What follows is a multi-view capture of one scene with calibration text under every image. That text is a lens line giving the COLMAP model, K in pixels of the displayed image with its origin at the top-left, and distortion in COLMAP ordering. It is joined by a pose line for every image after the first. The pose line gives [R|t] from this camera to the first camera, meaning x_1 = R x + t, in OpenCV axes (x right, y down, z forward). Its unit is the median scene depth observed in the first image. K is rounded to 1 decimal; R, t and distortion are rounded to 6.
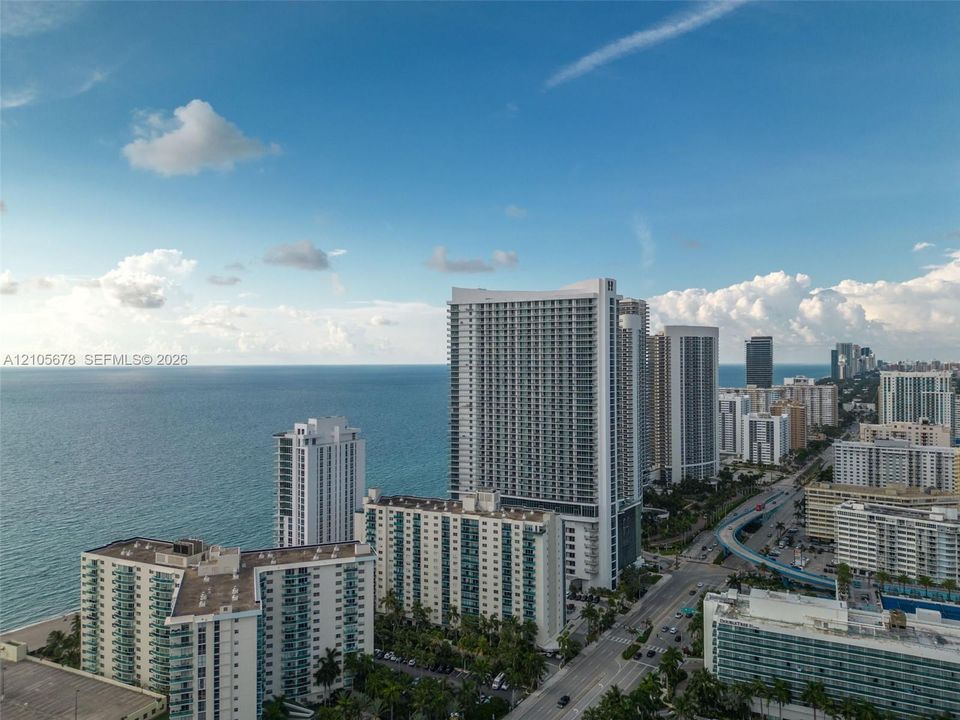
lens RADIAL K [[671.9, 0, 480.0], [0, 671.9, 360.0], [0, 0, 1]] dist [0.081092, -0.070008]
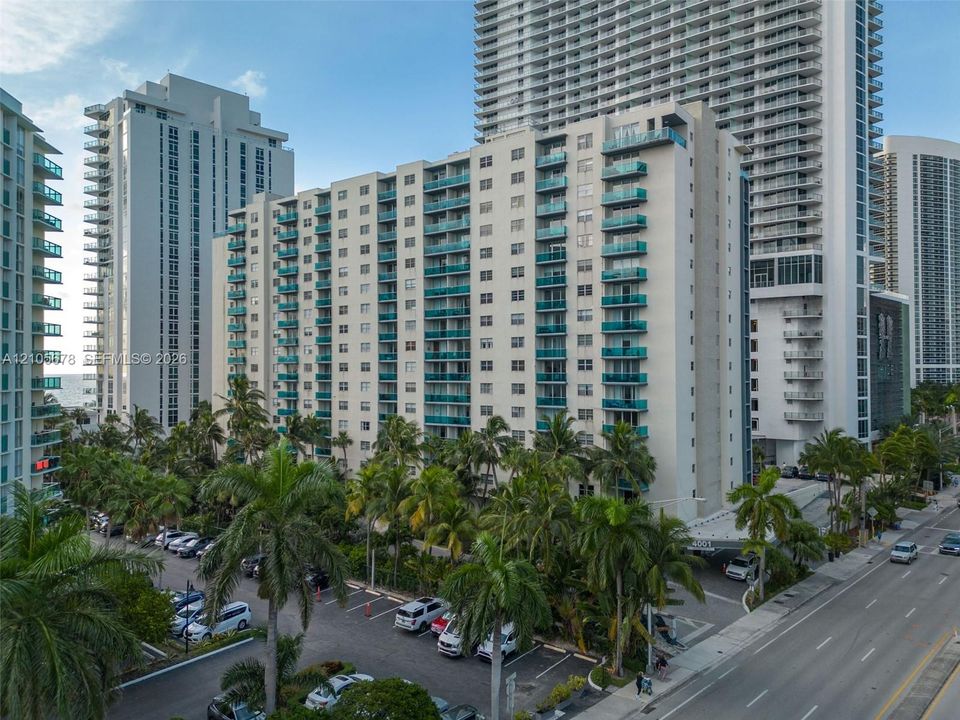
lens RADIAL K [[671.9, 0, 480.0], [0, 671.9, 360.0], [0, 0, 1]] dist [0.081092, -0.070008]
pose [[0.981460, -0.004780, -0.191607, 0.063846], [0.002425, 0.999919, -0.012524, 0.332652], [0.191651, 0.011827, 0.981392, 0.668929]]
